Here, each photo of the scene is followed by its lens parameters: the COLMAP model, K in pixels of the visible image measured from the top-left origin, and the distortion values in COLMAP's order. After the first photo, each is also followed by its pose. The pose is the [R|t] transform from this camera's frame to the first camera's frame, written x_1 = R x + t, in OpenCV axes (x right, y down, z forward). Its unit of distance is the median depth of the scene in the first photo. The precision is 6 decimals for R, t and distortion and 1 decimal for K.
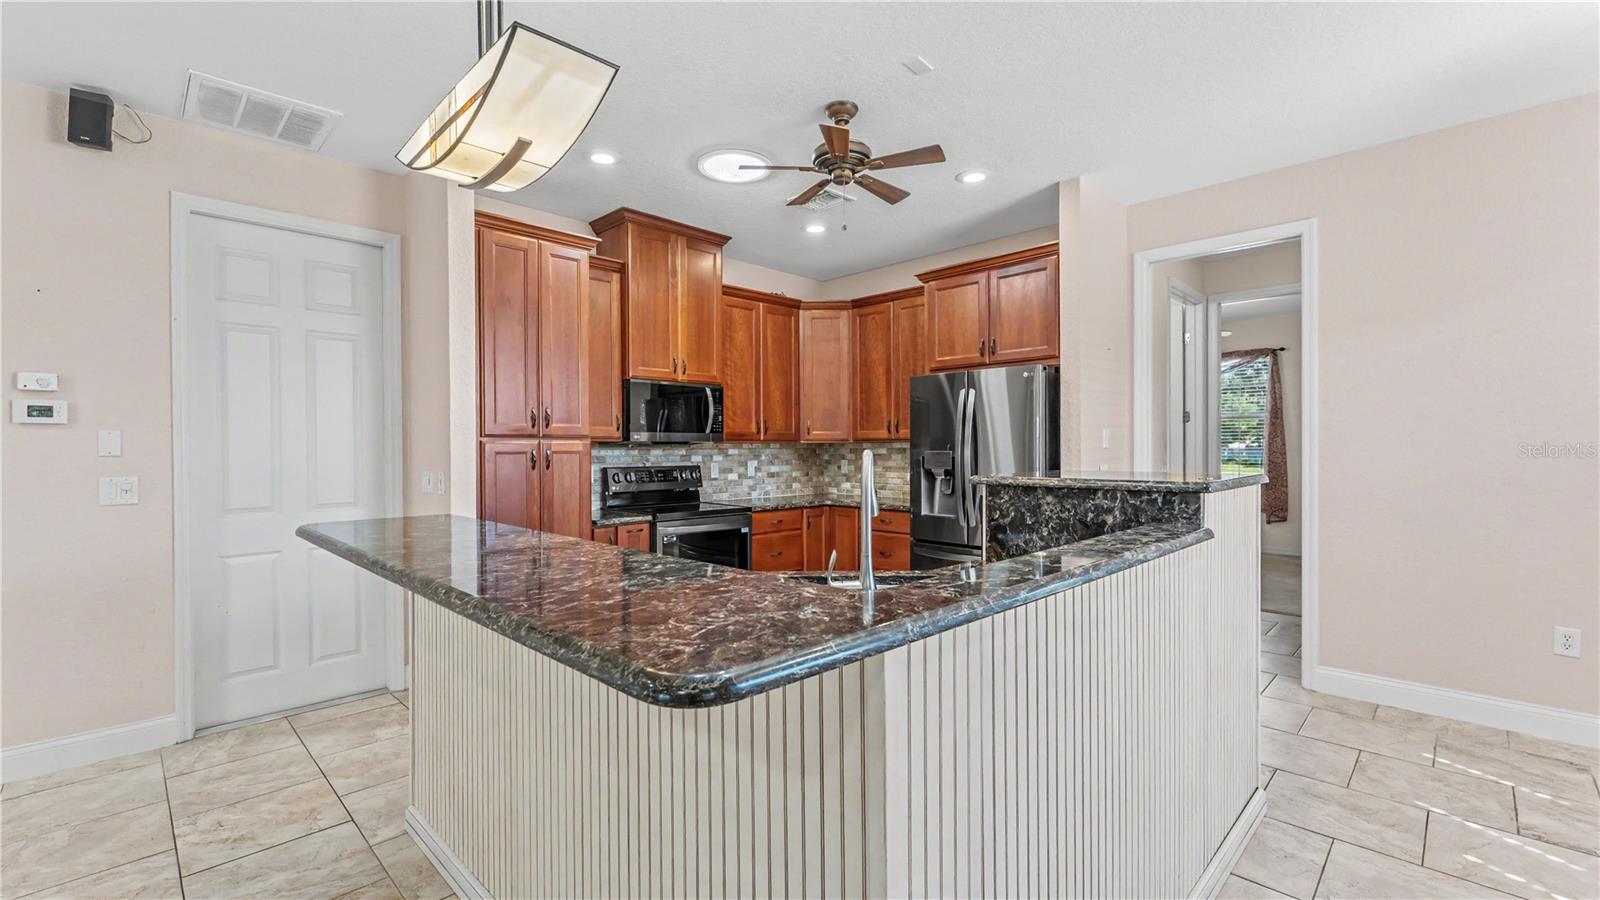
lens RADIAL K [[677.8, 0, 796.6], [0, 677.8, 444.5], [0, 0, 1]] dist [0.002430, -0.000529]
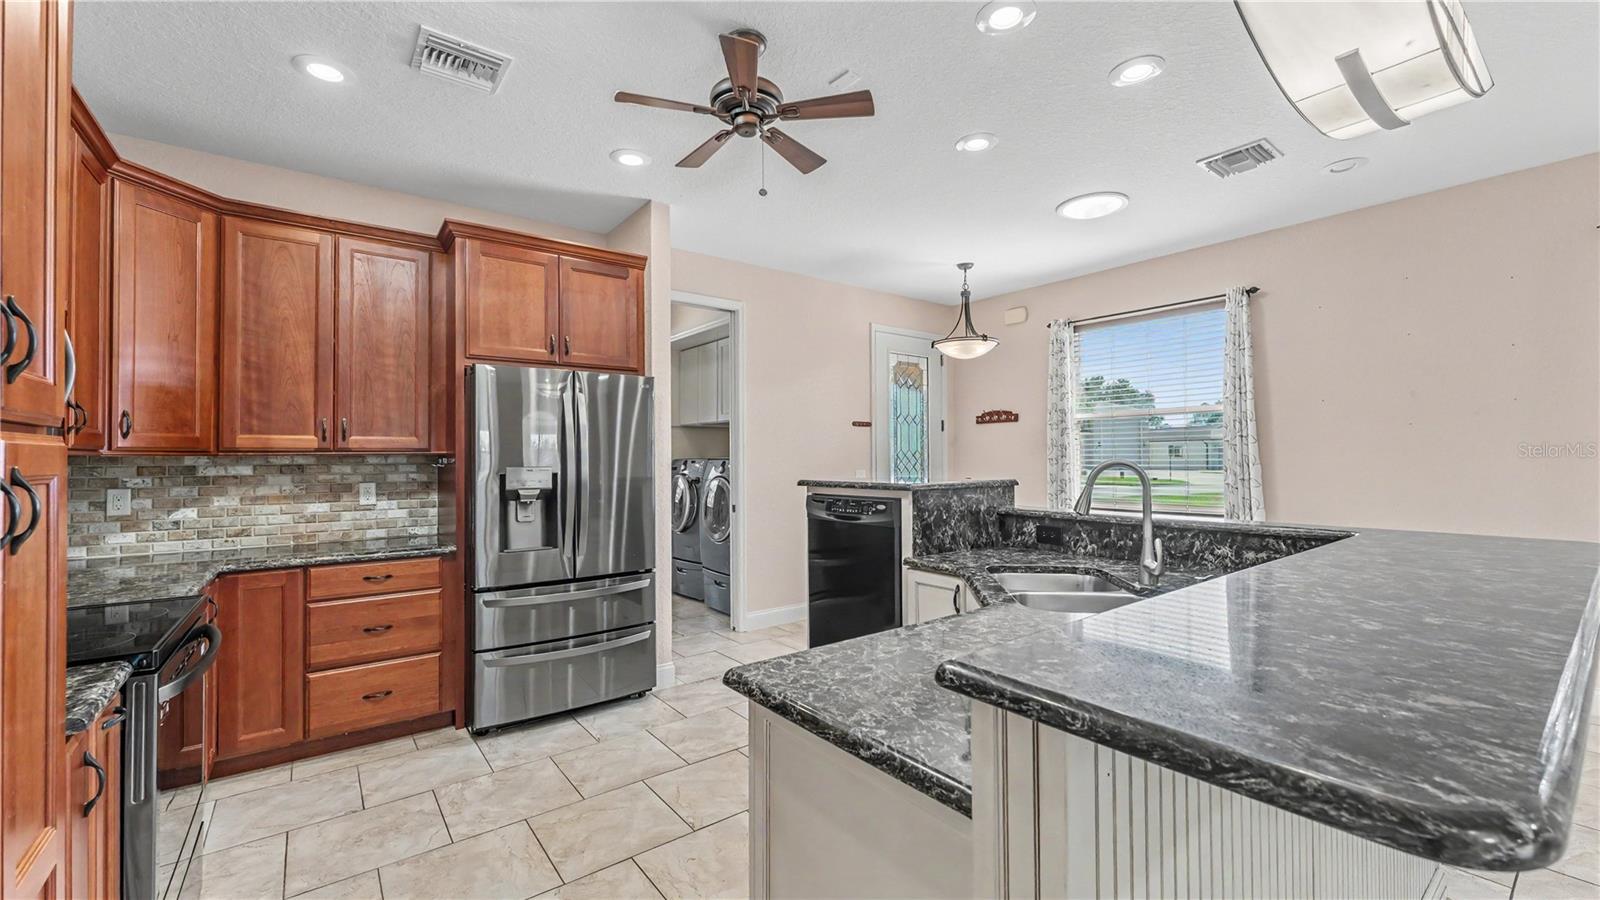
lens RADIAL K [[630.0, 0, 807.5], [0, 630.0, 444.0], [0, 0, 1]] dist [-0.001573, 0.000100]
pose [[0.123691, 0.025343, 0.991997, -0.416560], [0.002213, 0.999664, -0.025814, 0.002584], [-0.992318, 0.005388, 0.123593, 0.526669]]
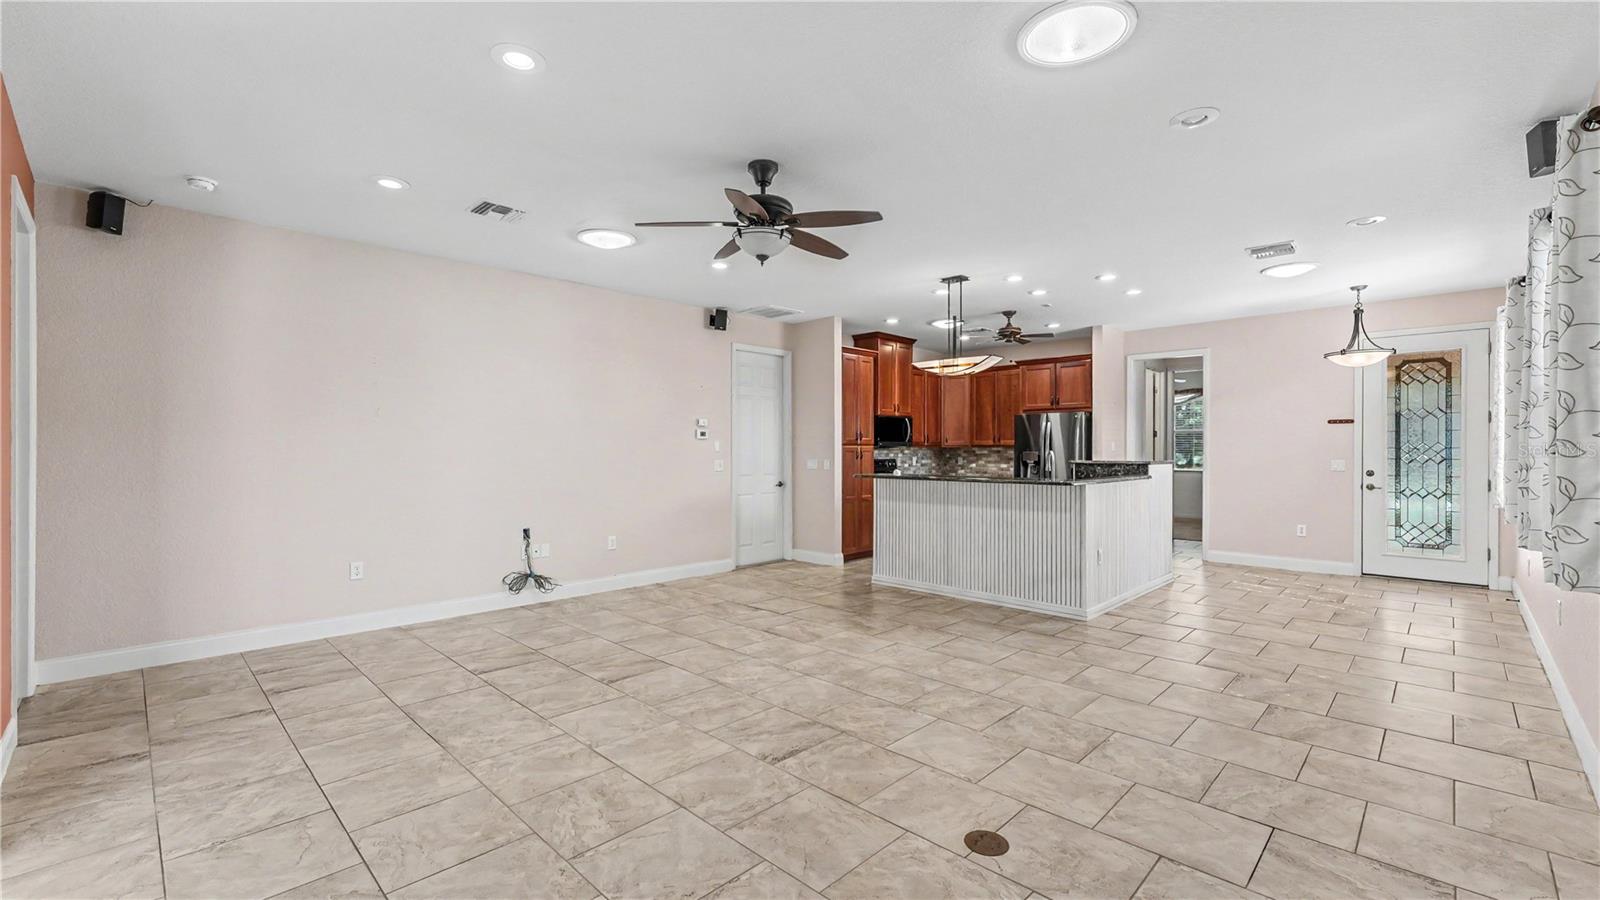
lens RADIAL K [[677.8, 0, 790.3], [0, 677.8, 445.7], [0, 0, 1]] dist [0.002430, -0.000529]
pose [[0.999967, 0.005635, 0.005835, -0.467323], [-0.005629, 0.999984, -0.000908, -0.002601], [-0.005840, 0.000875, 0.999983, -0.919337]]
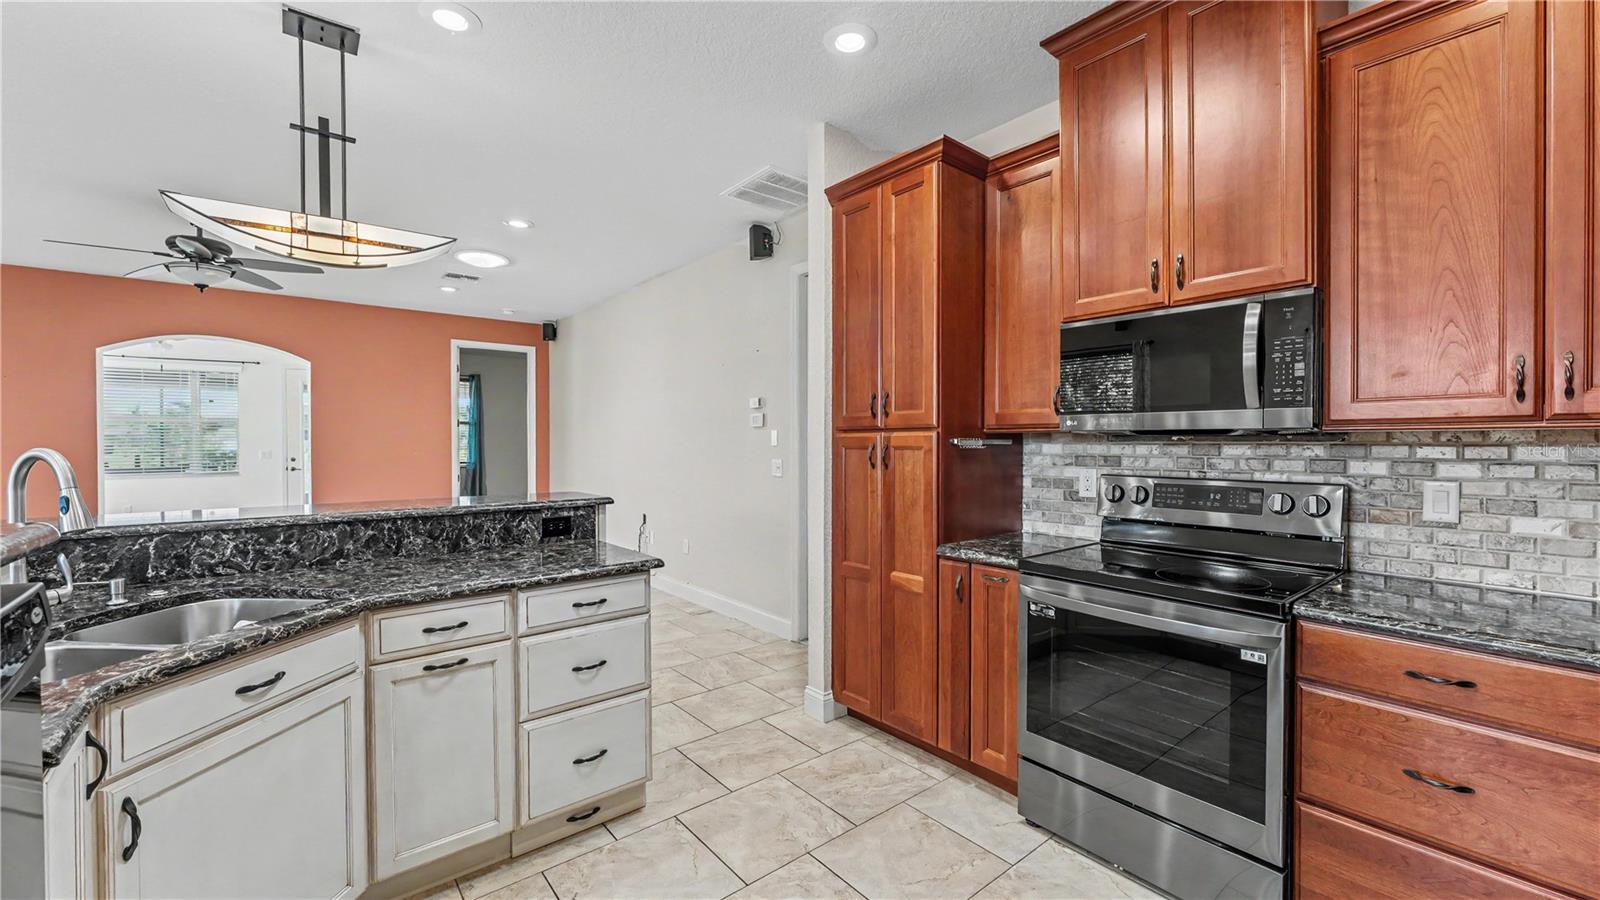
lens RADIAL K [[630.0, 0, 795.9], [0, 630.0, 444.8], [0, 0, 1]] dist [-0.001573, 0.000100]
pose [[-0.098837, 0.009483, -0.995058, 0.288288], [0.006426, 0.999940, 0.008891, 0.000675], [0.995083, -0.005515, -0.098892, 0.739490]]
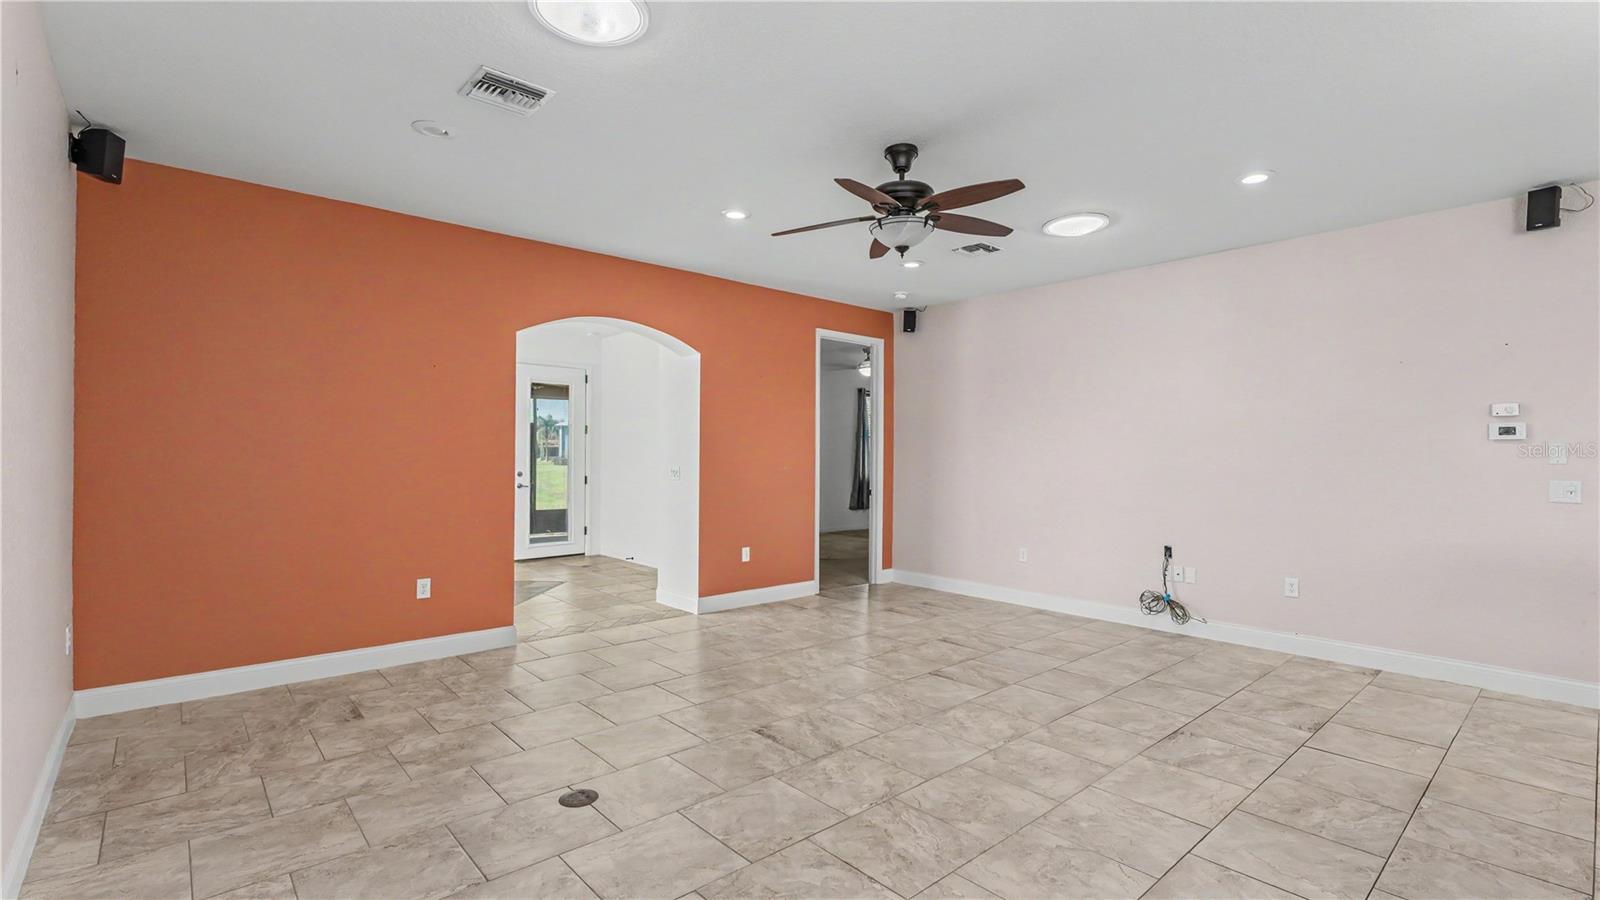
lens RADIAL K [[718.1, 0, 796.6], [0, 718.1, 452.2], [0, 0, 1]] dist [-0.001693, 0.000329]
pose [[-0.067771, 0.001168, -0.997700, 0.263578], [-0.000576, 0.999999, 0.001210, -0.003603], [0.997701, 0.000657, -0.067770, -0.206204]]
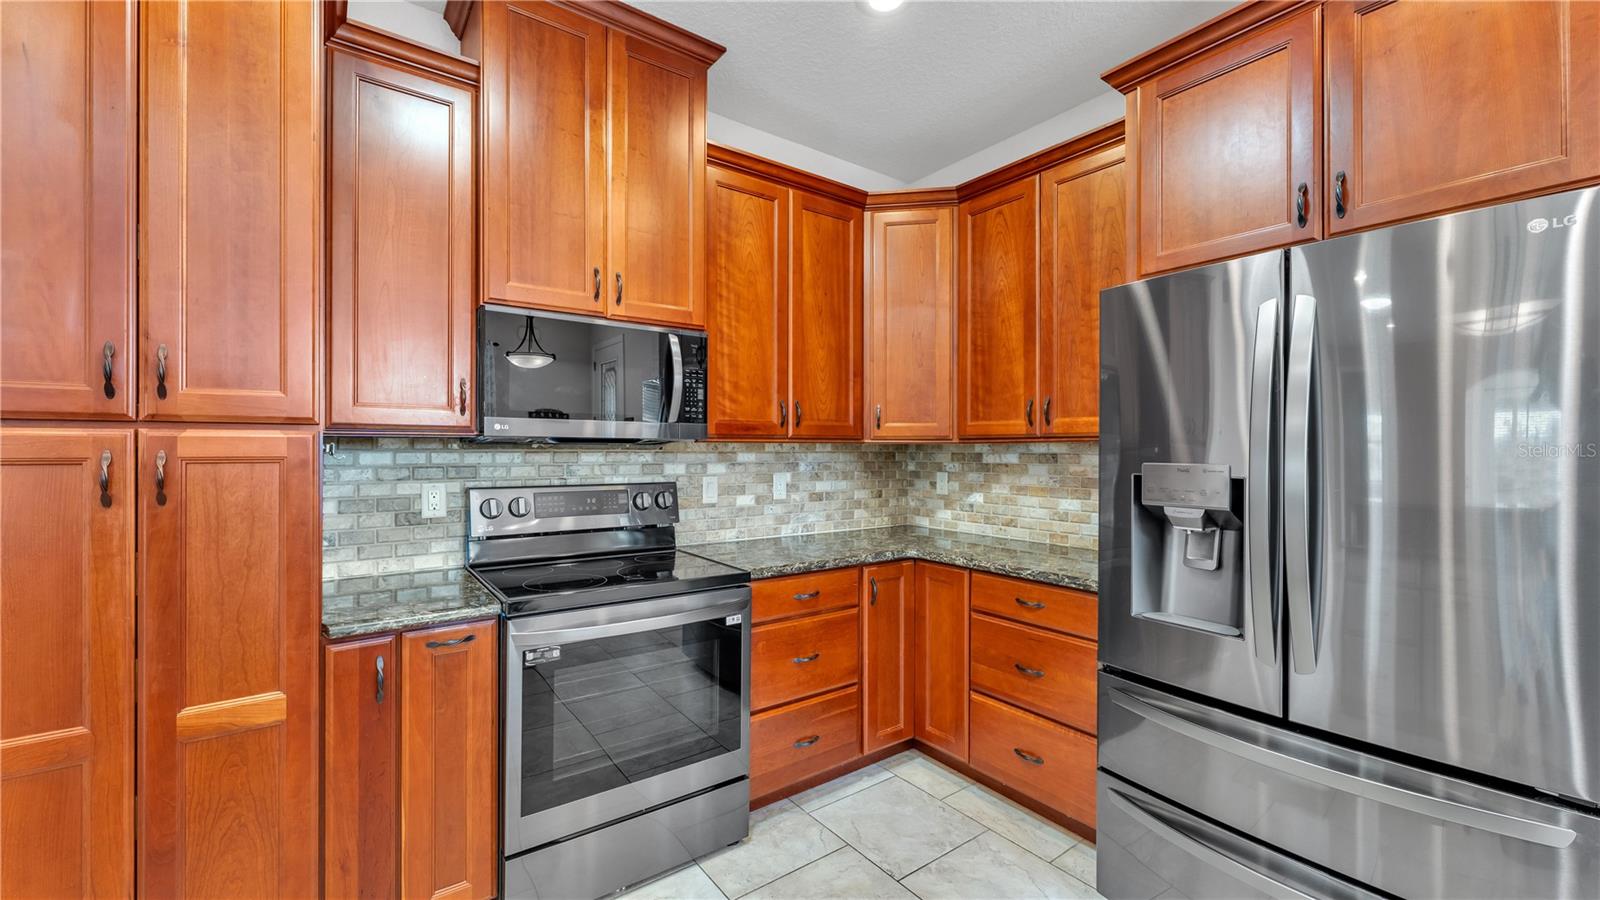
lens RADIAL K [[630.0, 0, 803.3], [0, 630.0, 446.2], [0, 0, 1]] dist [-0.001573, 0.000100]
pose [[0.989876, 0.005641, -0.141821, 0.034264], [-0.005767, 0.999983, -0.000476, 0.000997], [0.141816, 0.001289, 0.989892, 0.532632]]
